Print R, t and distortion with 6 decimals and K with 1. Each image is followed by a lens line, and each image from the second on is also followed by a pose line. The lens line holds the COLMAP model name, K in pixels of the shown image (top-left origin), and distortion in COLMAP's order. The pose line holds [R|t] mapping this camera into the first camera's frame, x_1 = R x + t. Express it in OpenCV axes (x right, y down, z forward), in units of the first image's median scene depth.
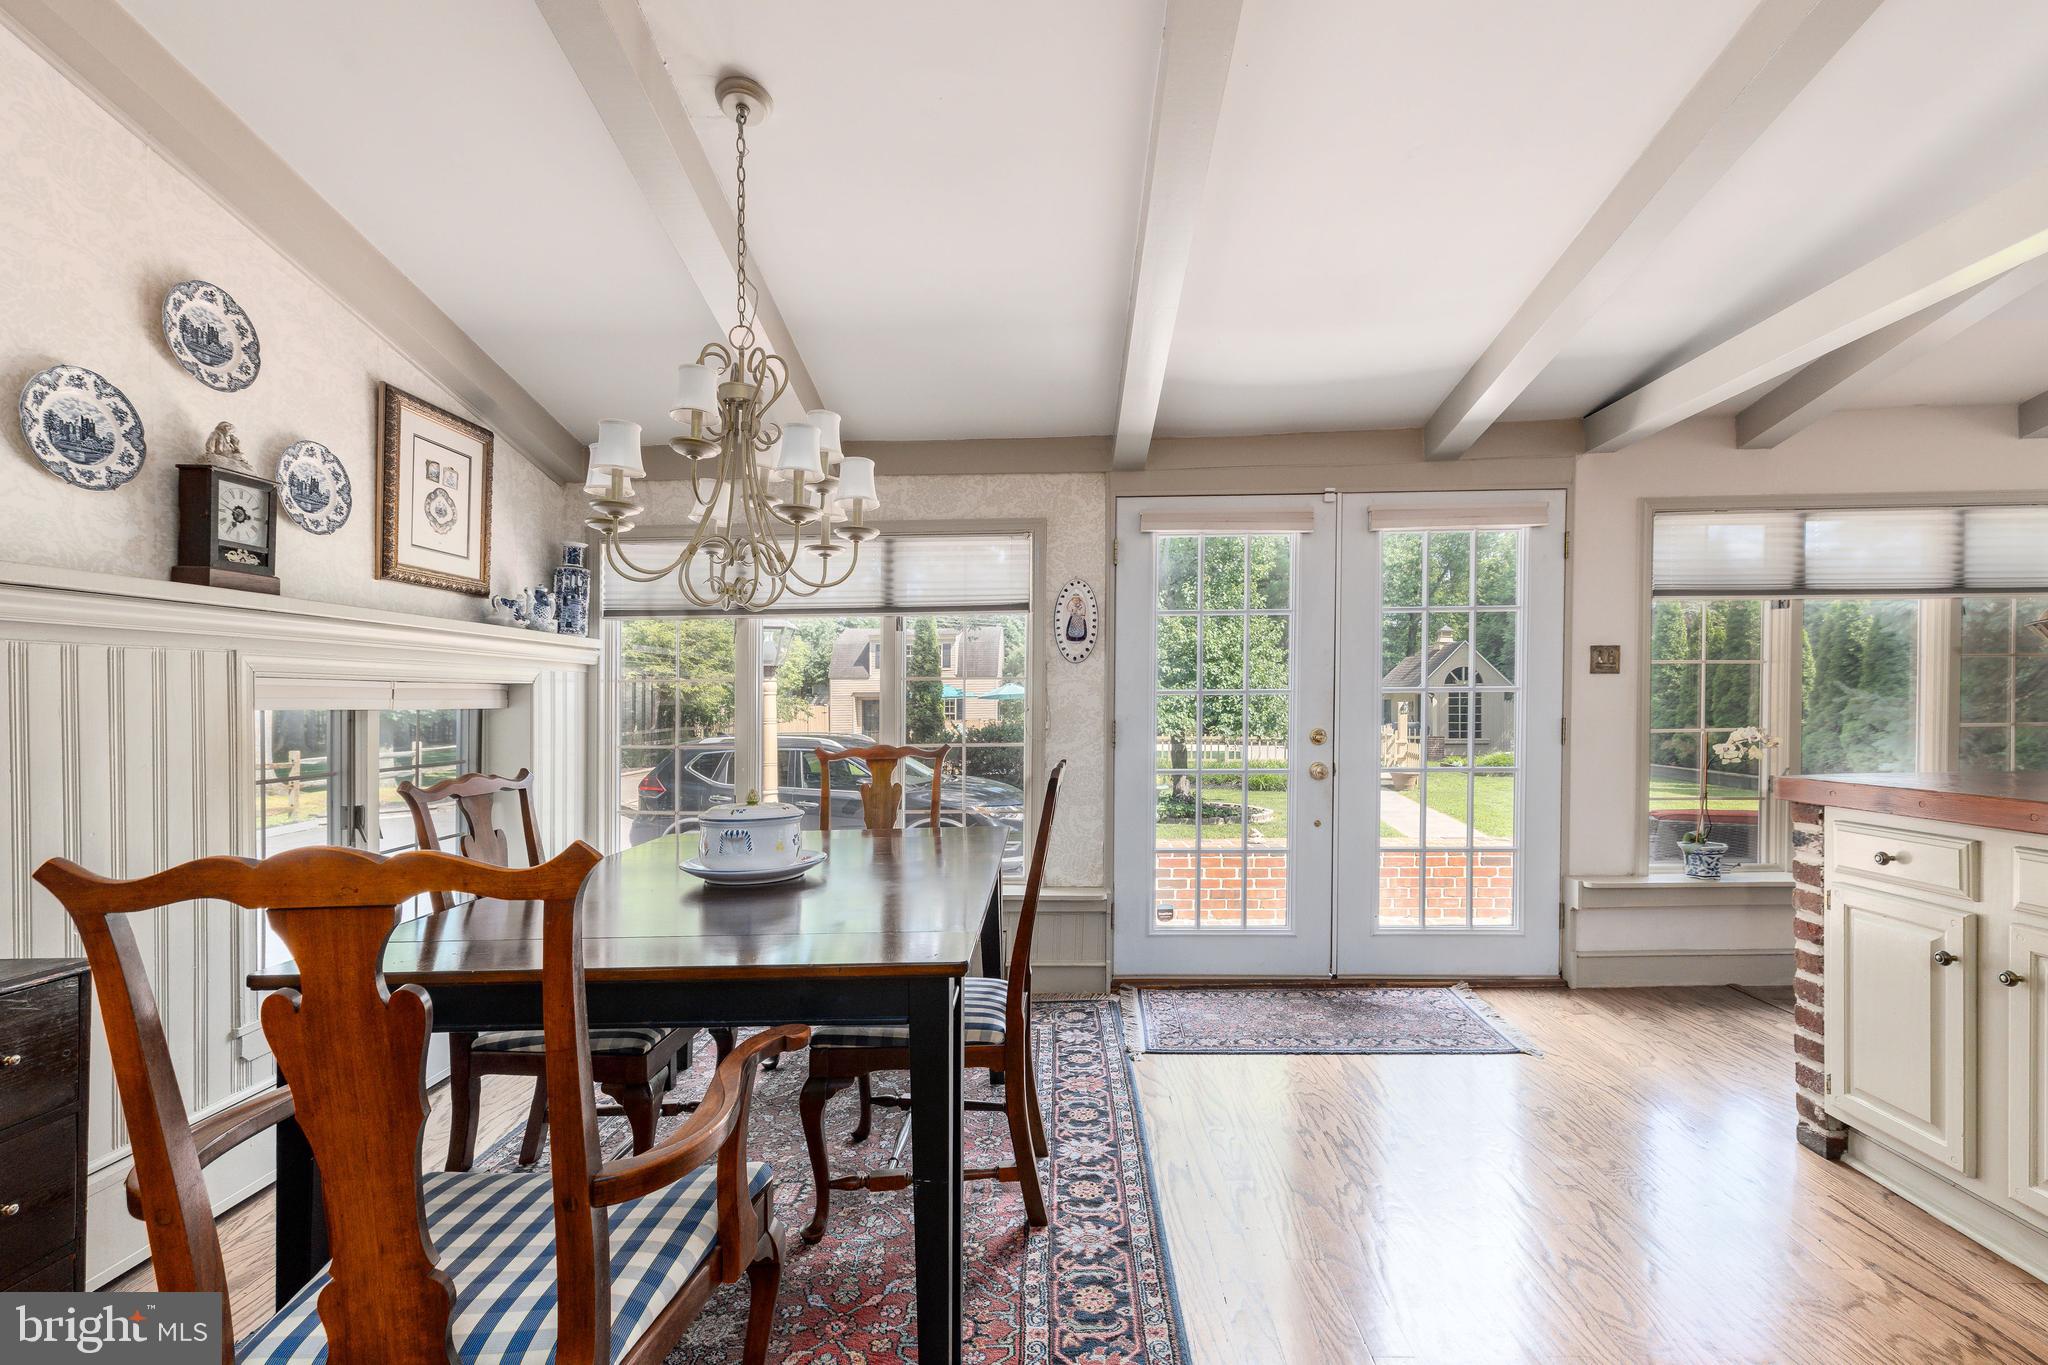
lens RADIAL K [[930.1, 0, 1026.4], [0, 930.1, 695.6], [0, 0, 1]] dist [0.002537, 0.001298]
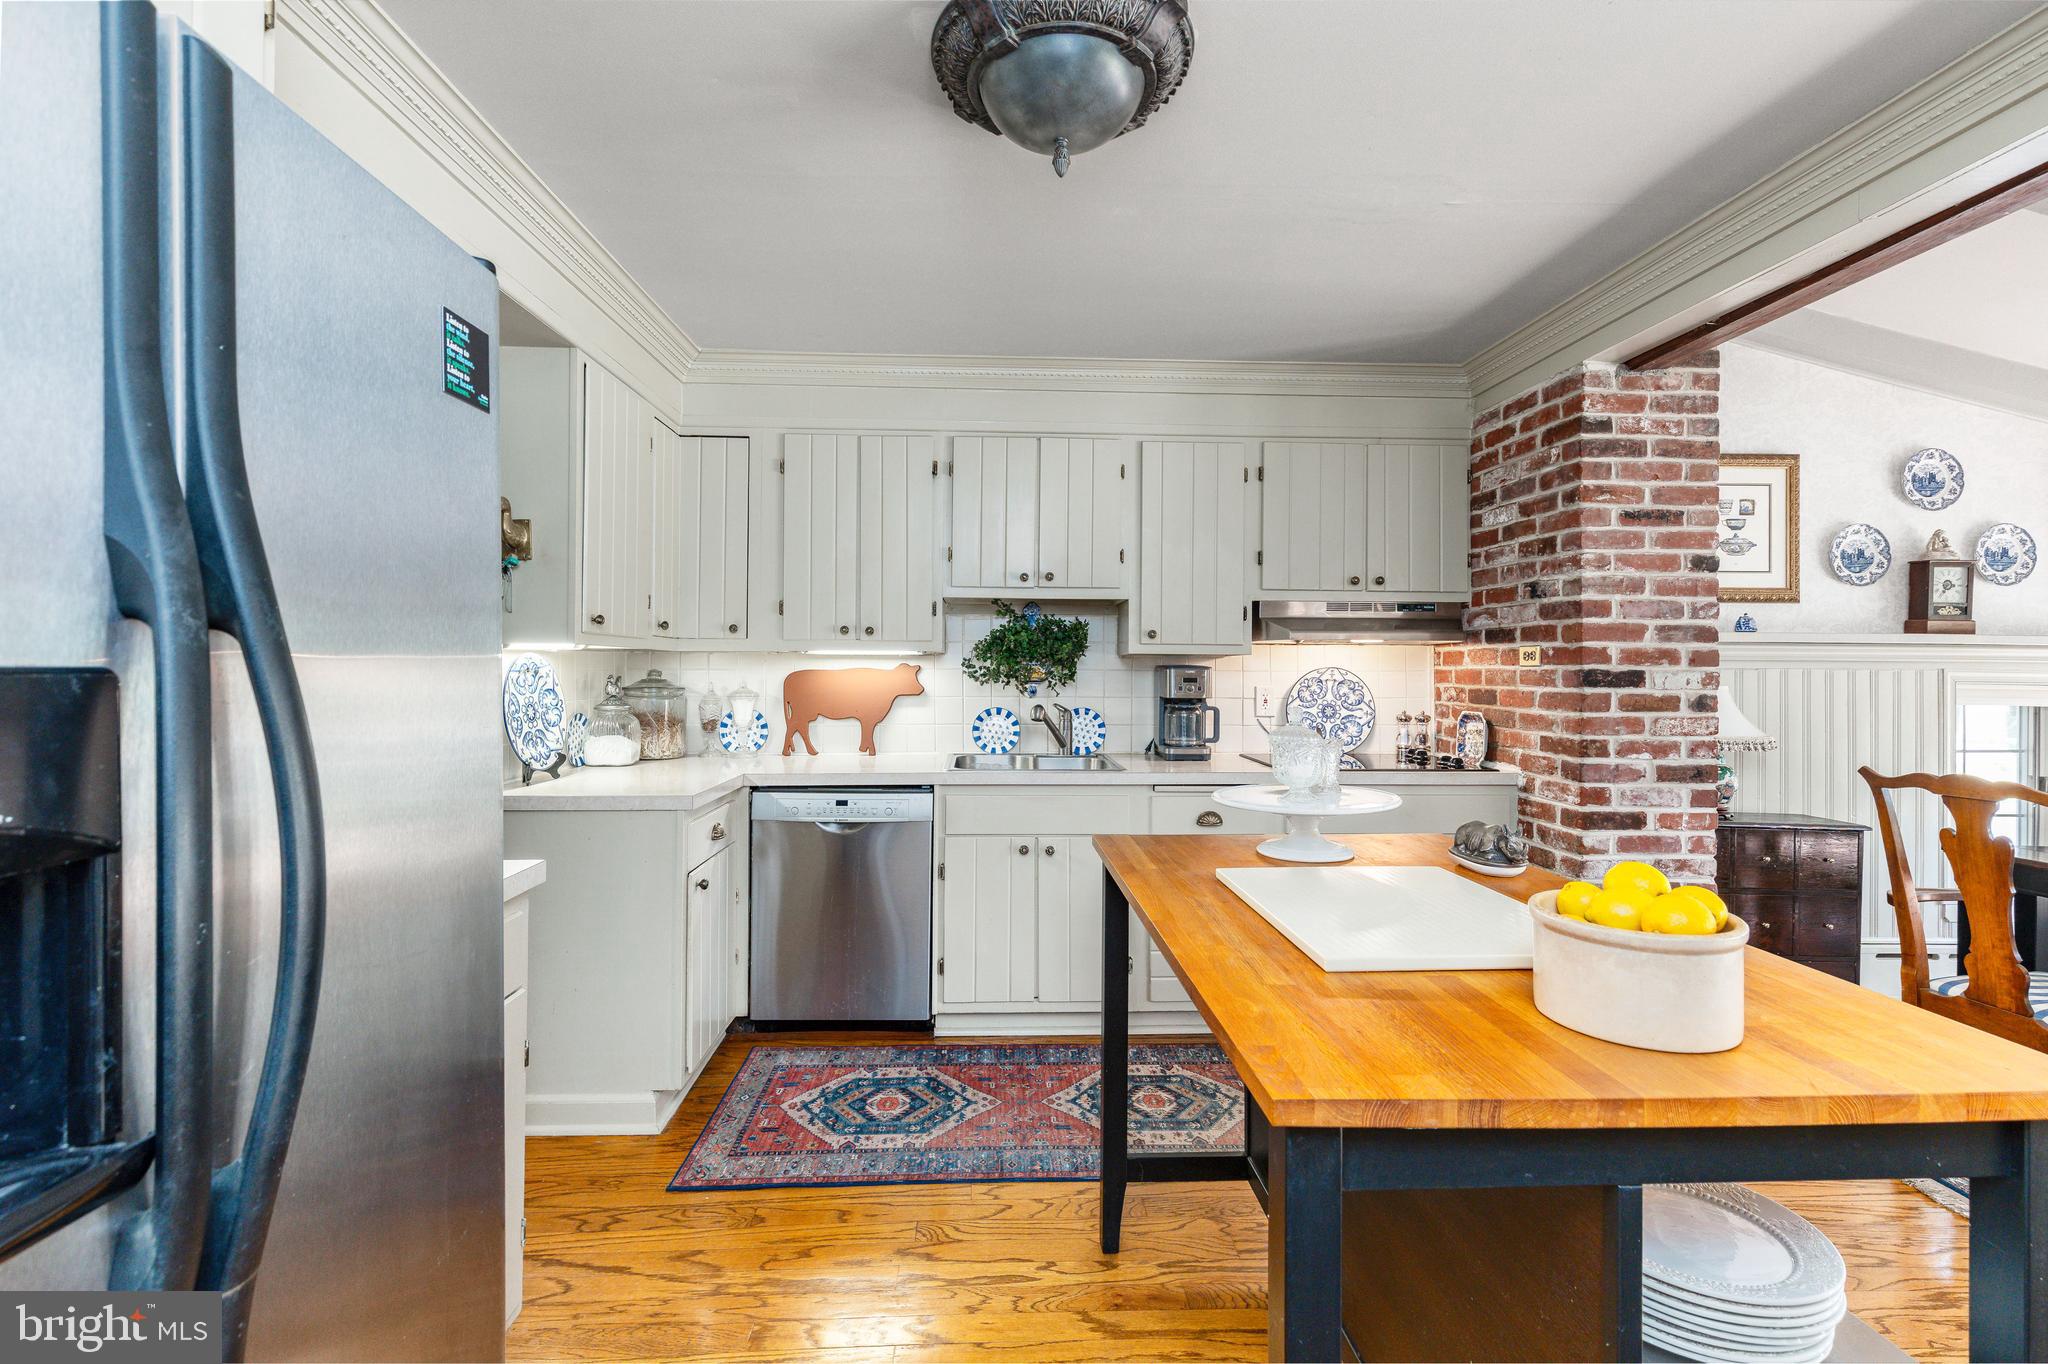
lens RADIAL K [[930.1, 0, 1020.5], [0, 930.1, 666.5], [0, 0, 1]] dist [0.002537, 0.001298]
pose [[0.072448, 0.009054, -0.997331, 0.699058], [-0.002164, 0.999958, 0.008920, -0.066031], [0.997370, 0.001512, 0.072465, -0.769099]]
